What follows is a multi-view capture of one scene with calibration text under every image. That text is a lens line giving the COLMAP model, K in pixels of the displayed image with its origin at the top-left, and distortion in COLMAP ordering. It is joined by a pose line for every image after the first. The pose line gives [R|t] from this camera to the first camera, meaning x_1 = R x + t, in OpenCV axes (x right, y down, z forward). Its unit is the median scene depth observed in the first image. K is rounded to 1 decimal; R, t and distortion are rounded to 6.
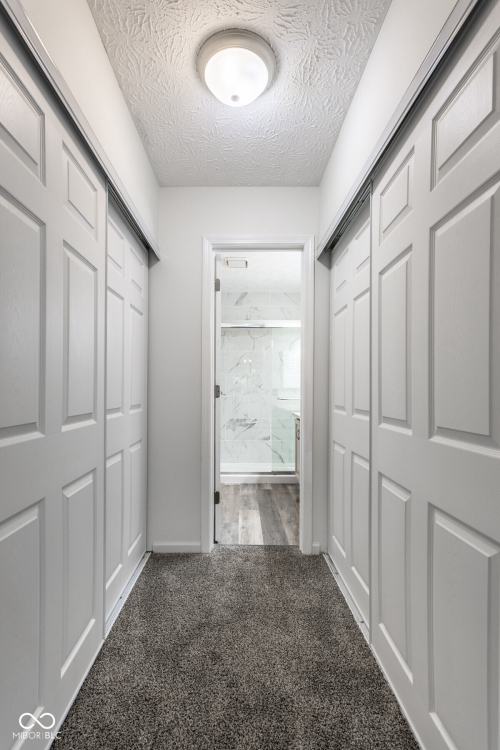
lens RADIAL K [[358.1, 0, 250.0], [0, 358.1, 375.0], [0, 0, 1]] dist [-0.000844, 0.000138]
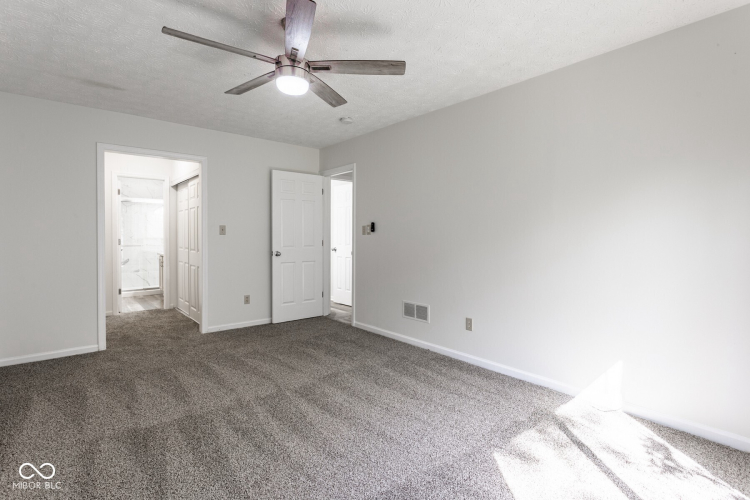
lens RADIAL K [[358.1, 0, 380.3], [0, 358.1, 250.6], [0, 0, 1]] dist [-0.000844, 0.000138]
pose [[0.773247, -0.020063, 0.633787, -0.159356], [-0.034247, 0.996719, 0.073335, -0.074228], [-0.633179, -0.078411, 0.770023, -1.100100]]
